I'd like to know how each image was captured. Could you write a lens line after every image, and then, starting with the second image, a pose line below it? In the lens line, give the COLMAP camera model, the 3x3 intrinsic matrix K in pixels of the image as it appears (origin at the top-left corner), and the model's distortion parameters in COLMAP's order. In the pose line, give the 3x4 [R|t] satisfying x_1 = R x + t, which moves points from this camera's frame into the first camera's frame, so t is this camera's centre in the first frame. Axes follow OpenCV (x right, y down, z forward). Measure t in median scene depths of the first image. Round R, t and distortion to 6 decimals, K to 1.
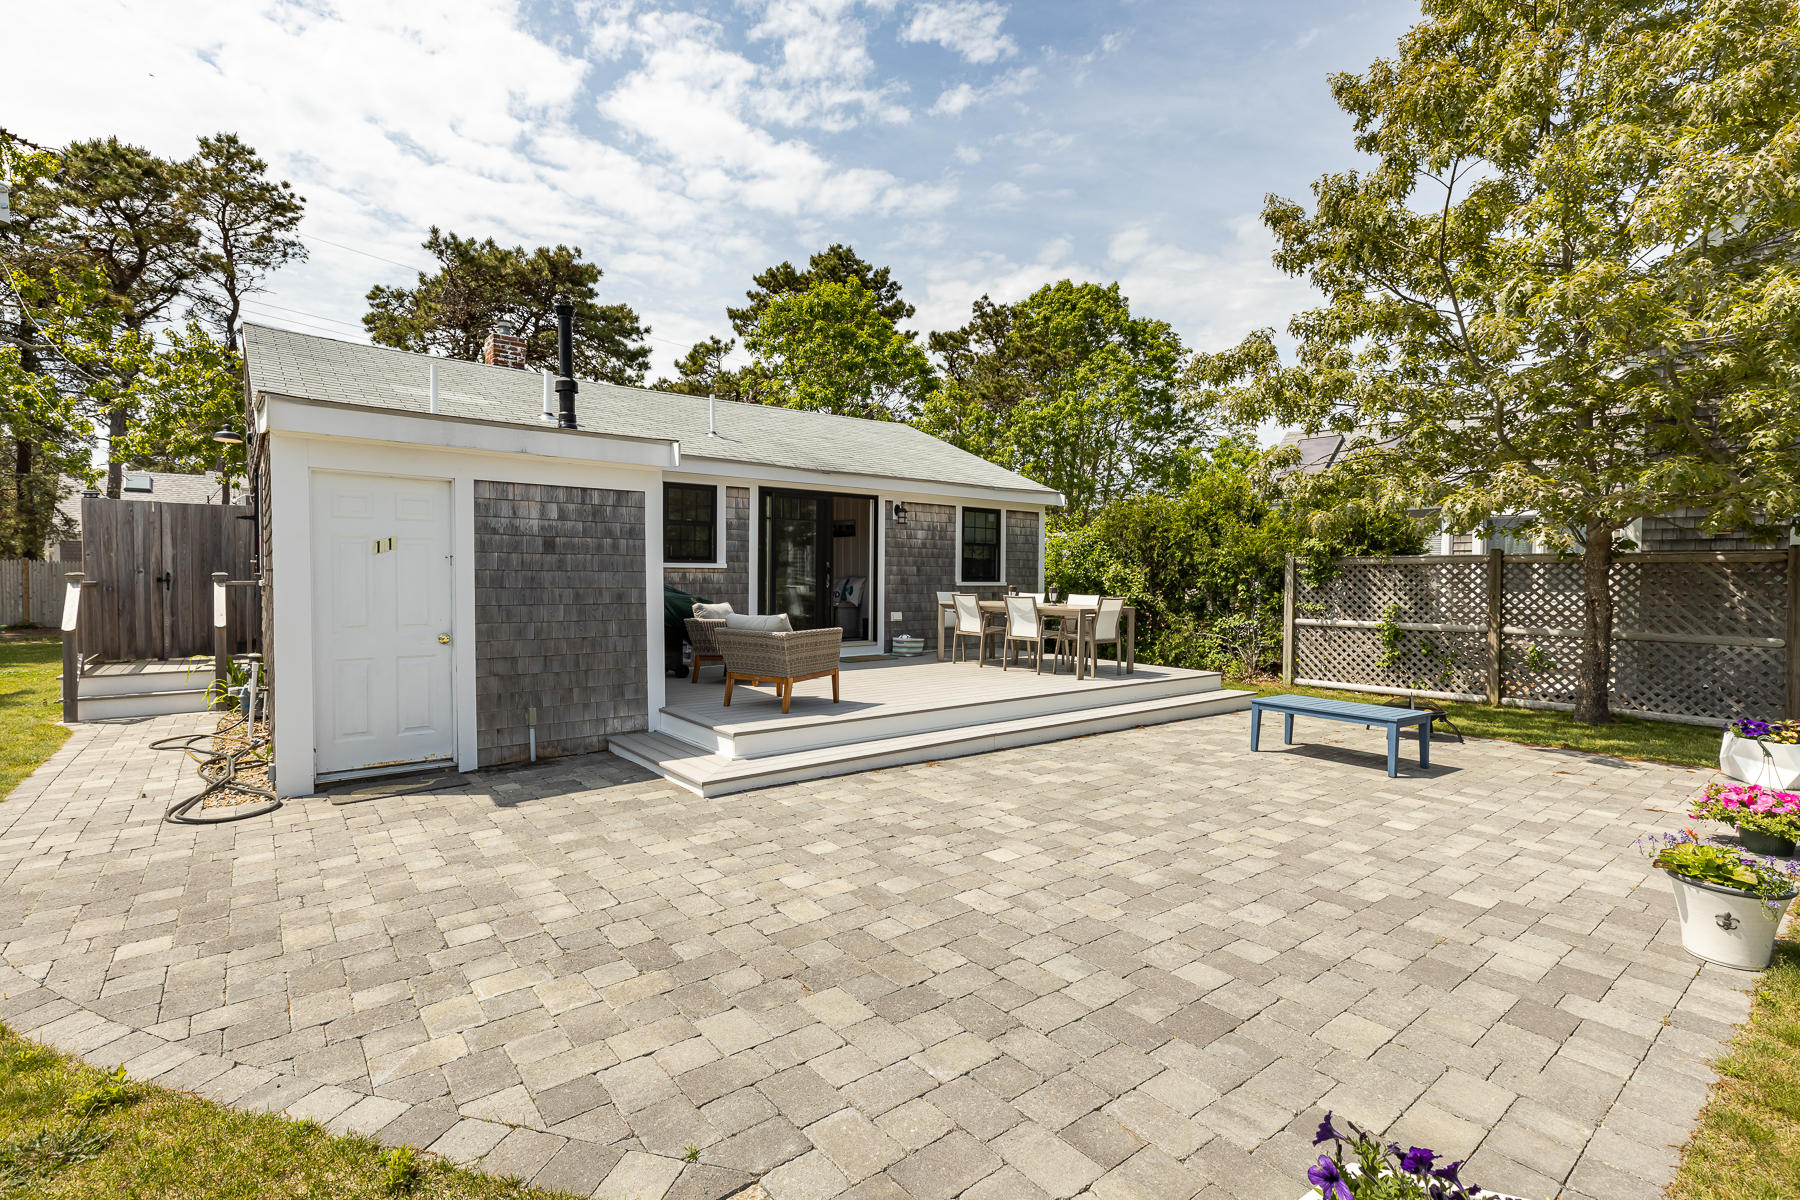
lens RADIAL K [[818.4, 0, 916.0], [0, 818.4, 595.2], [0, 0, 1]] dist [-0.002389, 0.003458]
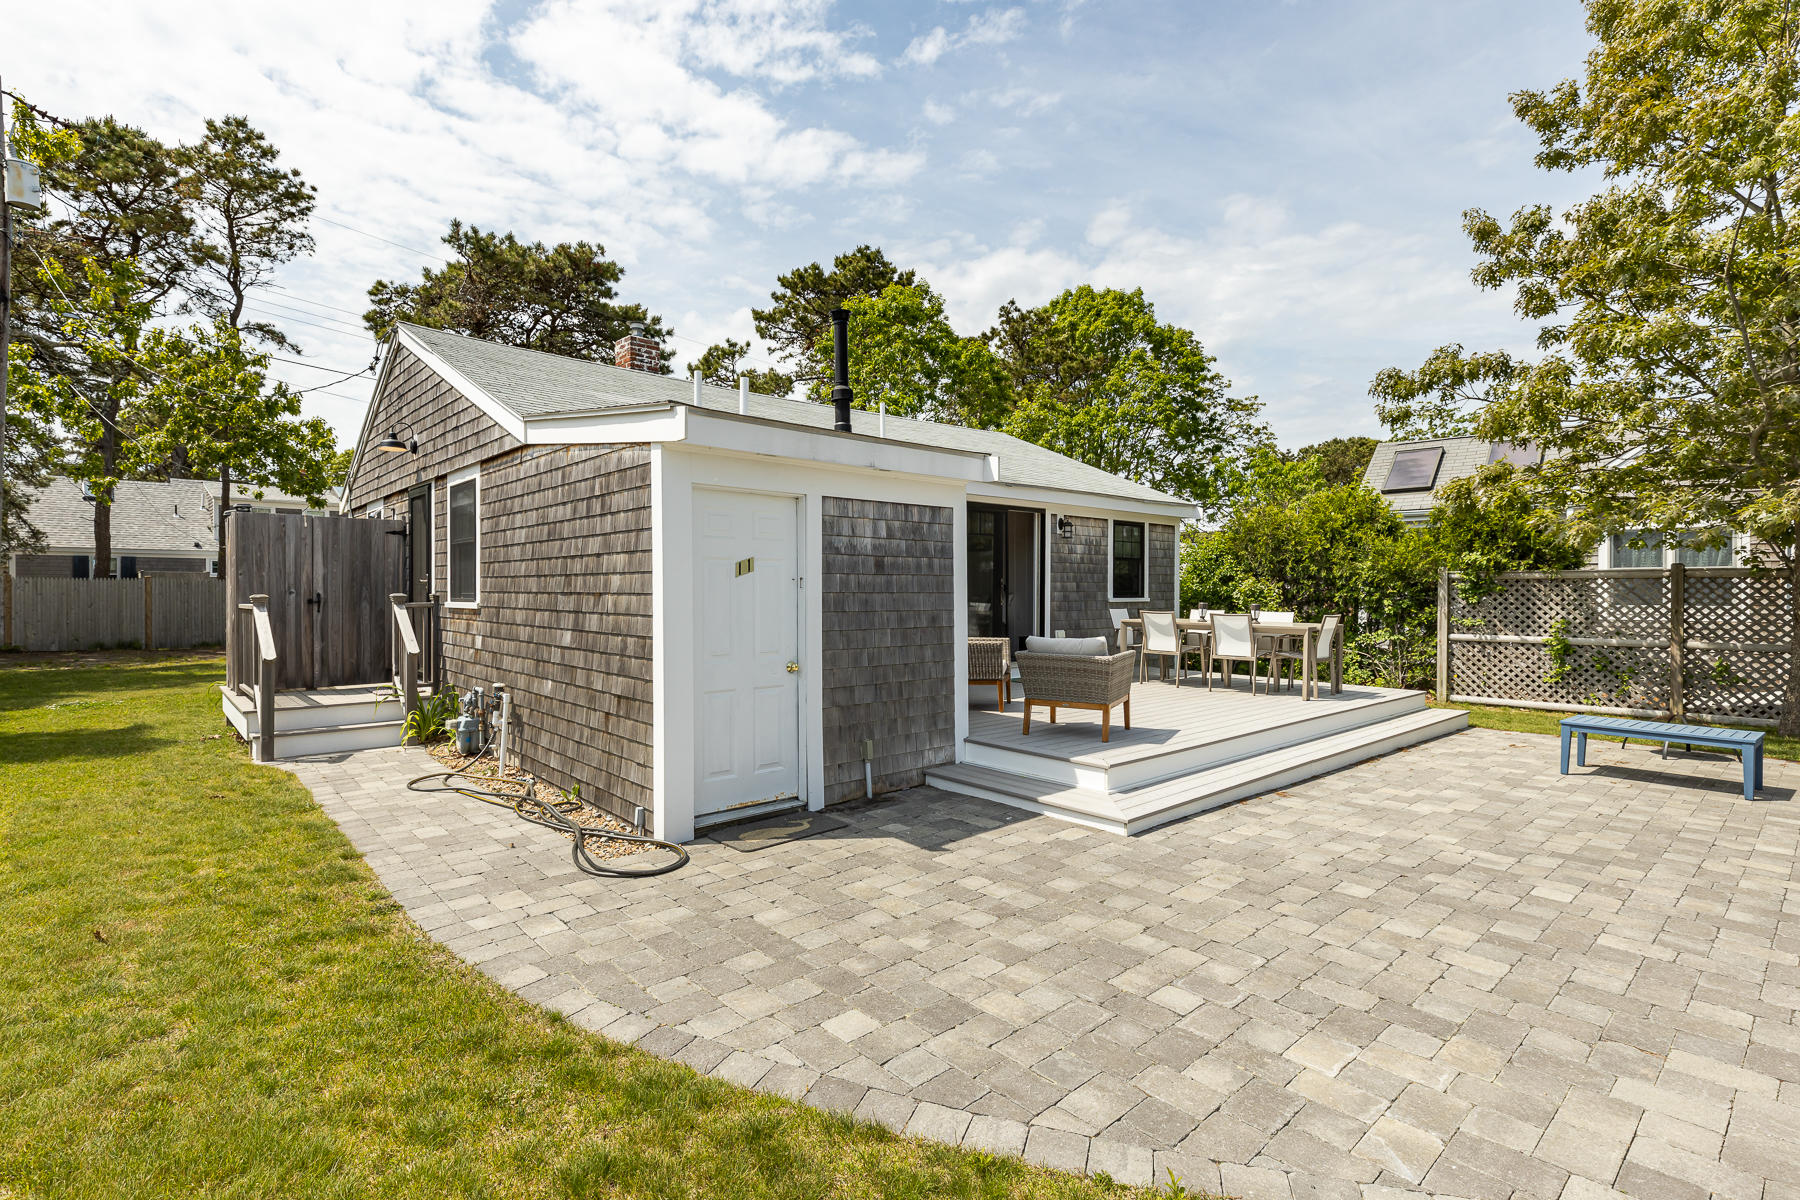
lens RADIAL K [[846.9, 0, 912.2], [0, 846.9, 590.1], [0, 0, 1]] dist [0.002874, -0.000638]
pose [[0.998626, -0.003691, 0.052280, -0.237974], [0.004699, 0.999805, -0.019160, -0.007558], [-0.052200, 0.019379, 0.998449, 0.015017]]
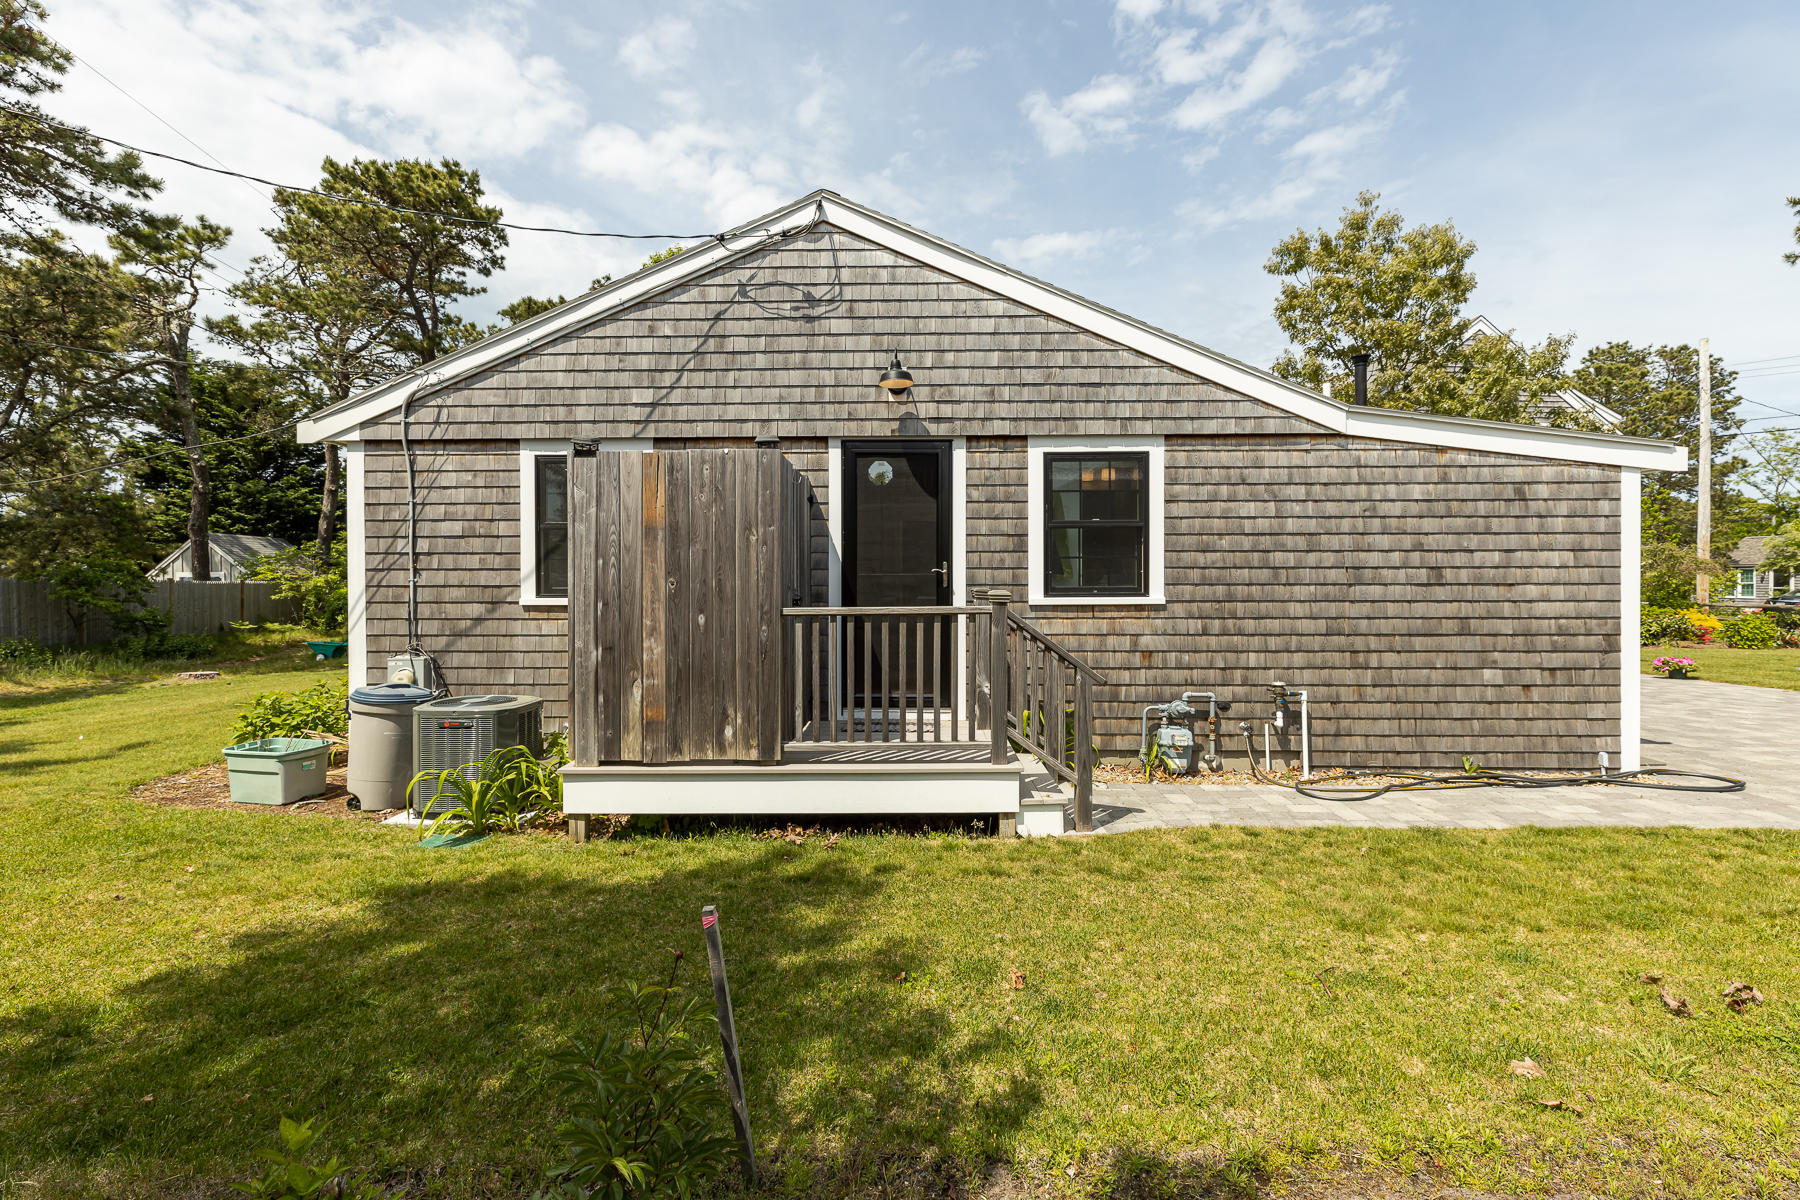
lens RADIAL K [[846.9, 0, 863.1], [0, 846.9, 585.6], [0, 0, 1]] dist [0.002874, -0.000638]
pose [[0.644897, -0.006960, 0.764238, -1.060417], [0.021786, 0.999720, -0.009280, -0.018015], [-0.763959, 0.022634, 0.644868, 0.456349]]
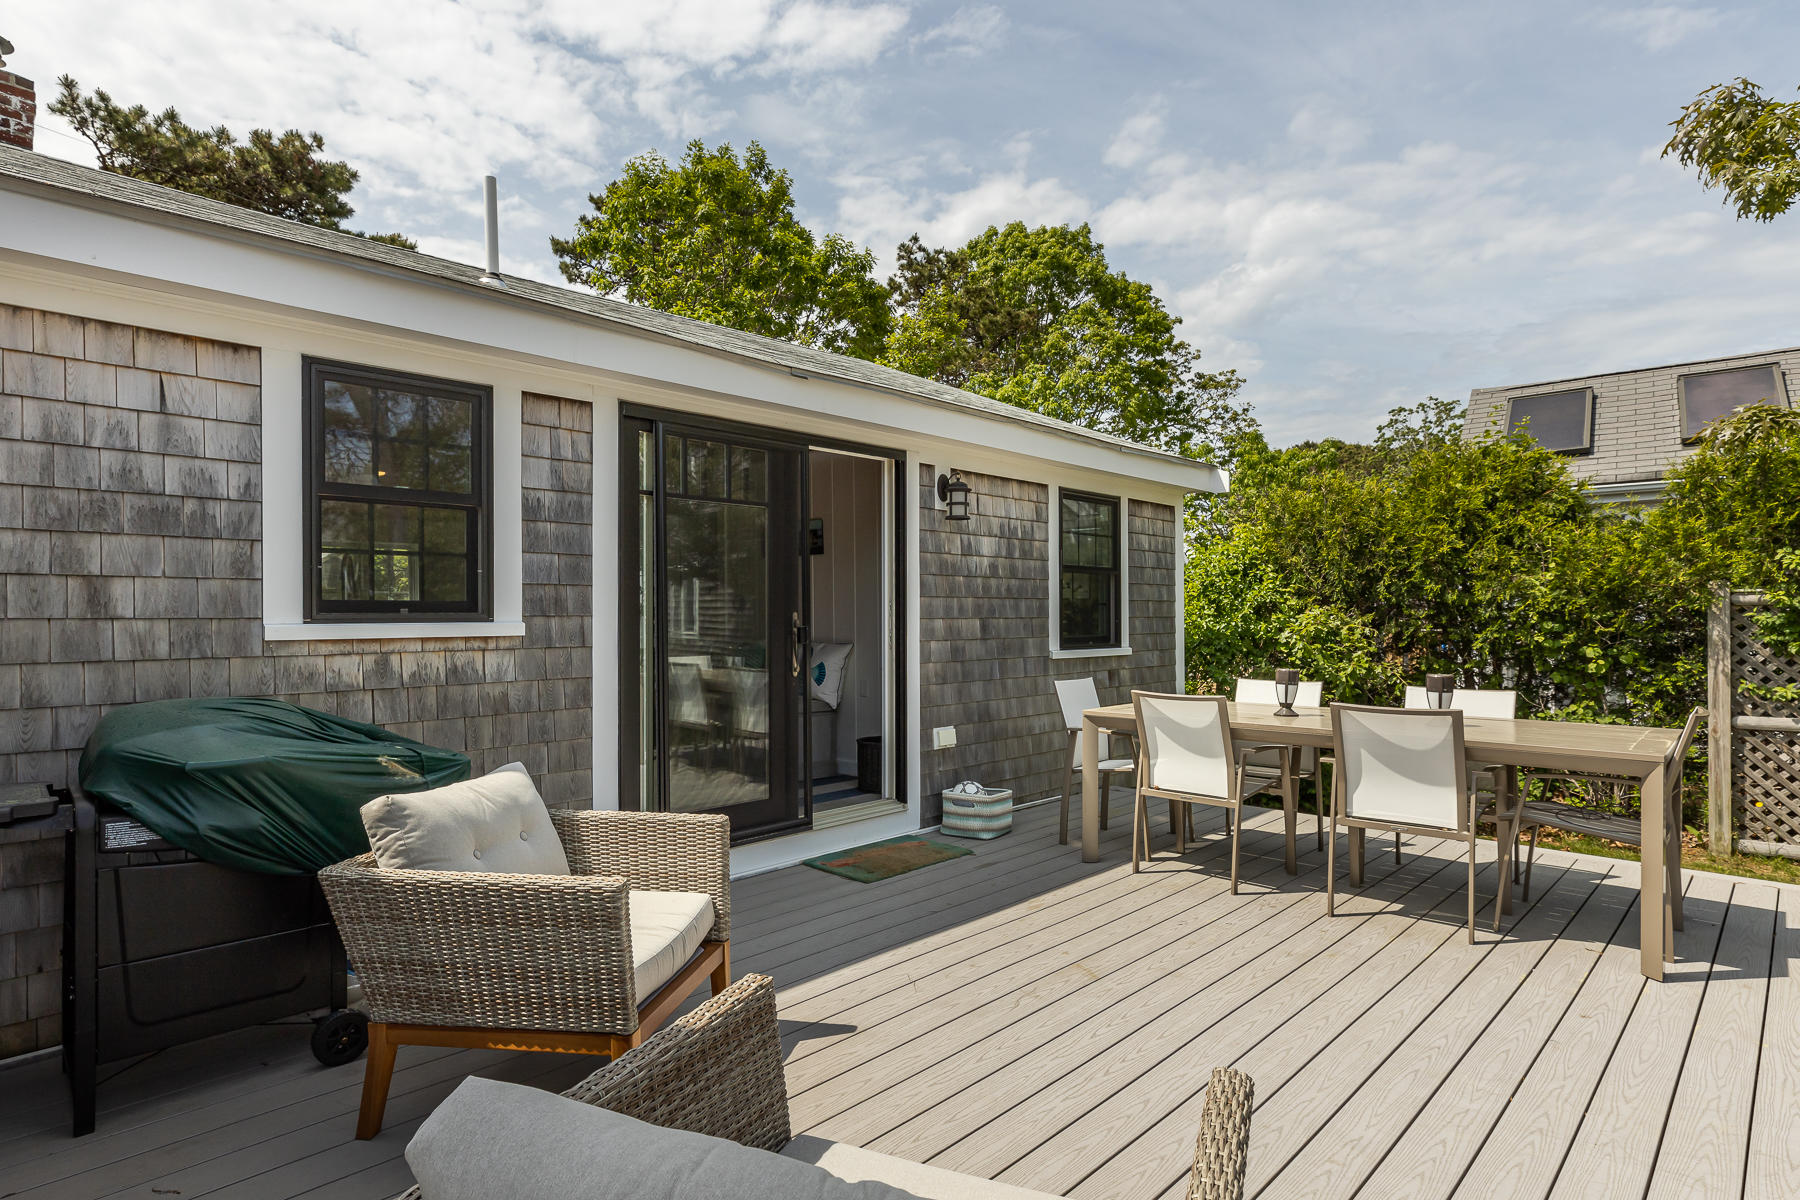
lens RADIAL K [[945.6, 0, 871.1], [0, 945.6, 611.5], [0, 0, 1]] dist [0.006431, -0.001378]
pose [[0.995412, -0.010067, 0.095147, -0.103144], [0.012723, 0.999545, -0.027357, -0.025040], [-0.094829, 0.028442, 0.995087, 0.489058]]
